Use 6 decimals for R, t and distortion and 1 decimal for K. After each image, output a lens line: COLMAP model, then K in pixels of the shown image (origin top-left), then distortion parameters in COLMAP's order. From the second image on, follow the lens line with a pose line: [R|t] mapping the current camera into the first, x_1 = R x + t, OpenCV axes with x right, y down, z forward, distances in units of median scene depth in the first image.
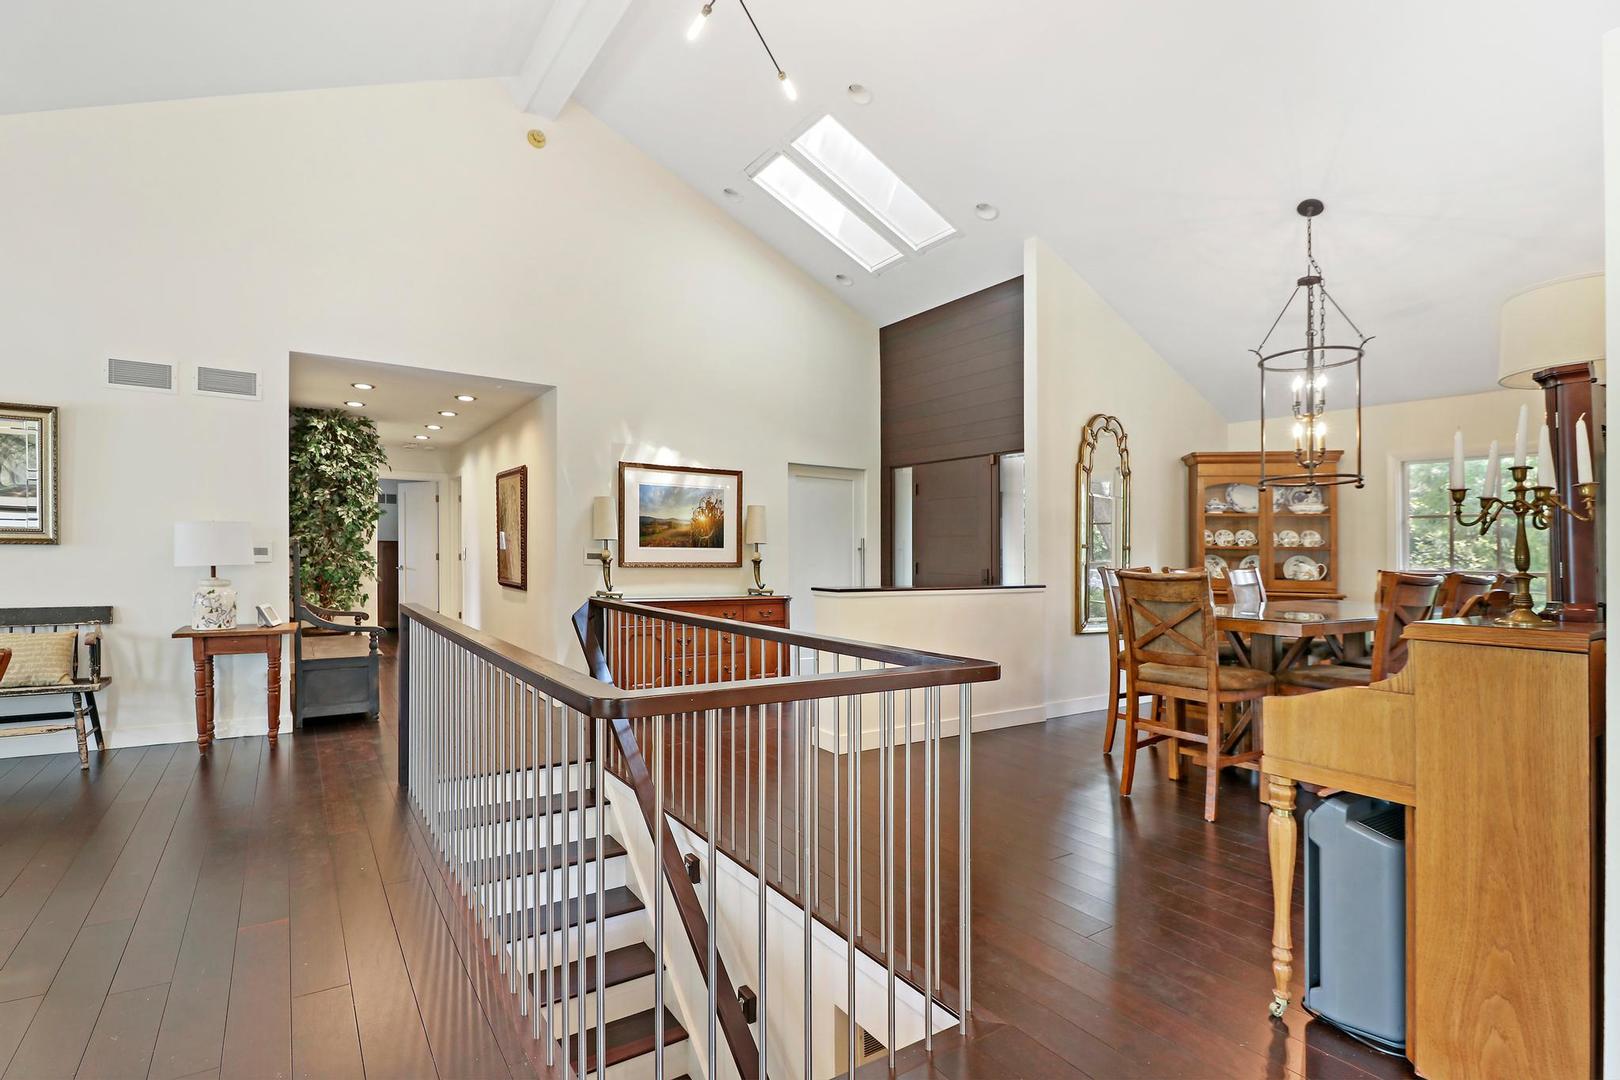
lens RADIAL K [[761.8, 0, 788.2], [0, 761.8, 537.7], [0, 0, 1]] dist [0.002137, -0.016184]
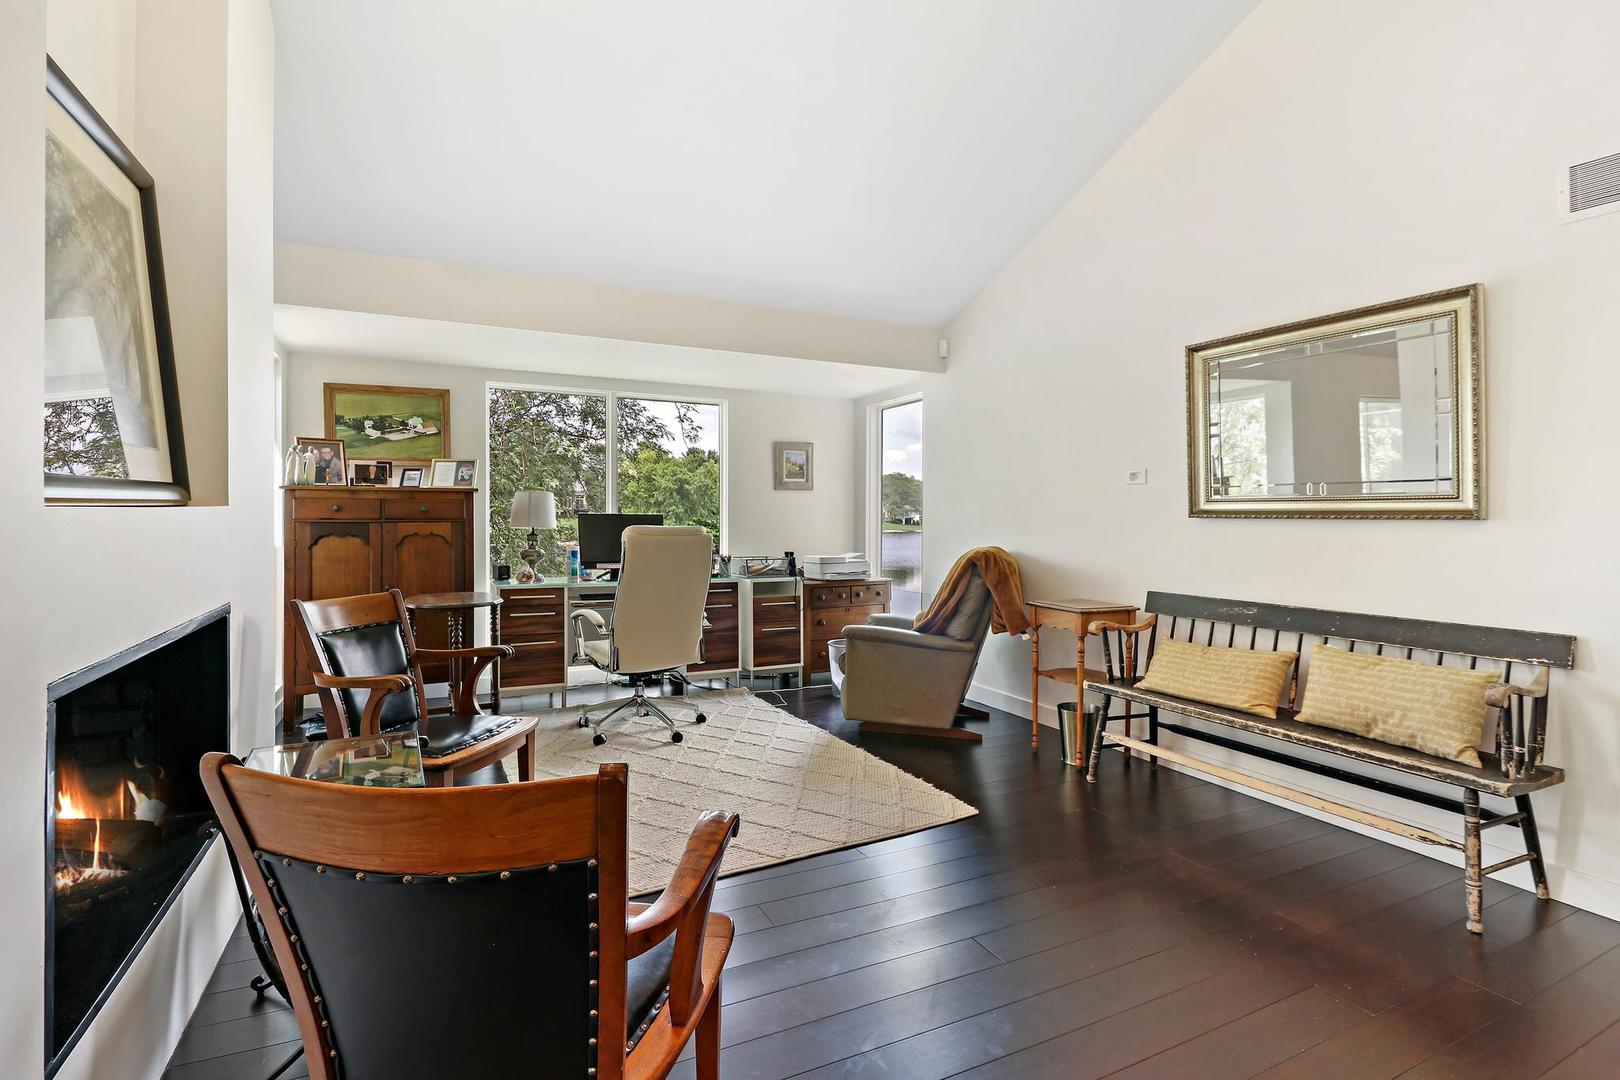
lens RADIAL K [[761.8, 0, 788.2], [0, 761.8, 537.7], [0, 0, 1]] dist [0.002137, -0.016184]
pose [[-0.148922, 0.012925, -0.988764, -0.219731], [0.008391, 0.999895, 0.011807, 0.008347], [0.988813, -0.006538, -0.149015, 0.392528]]
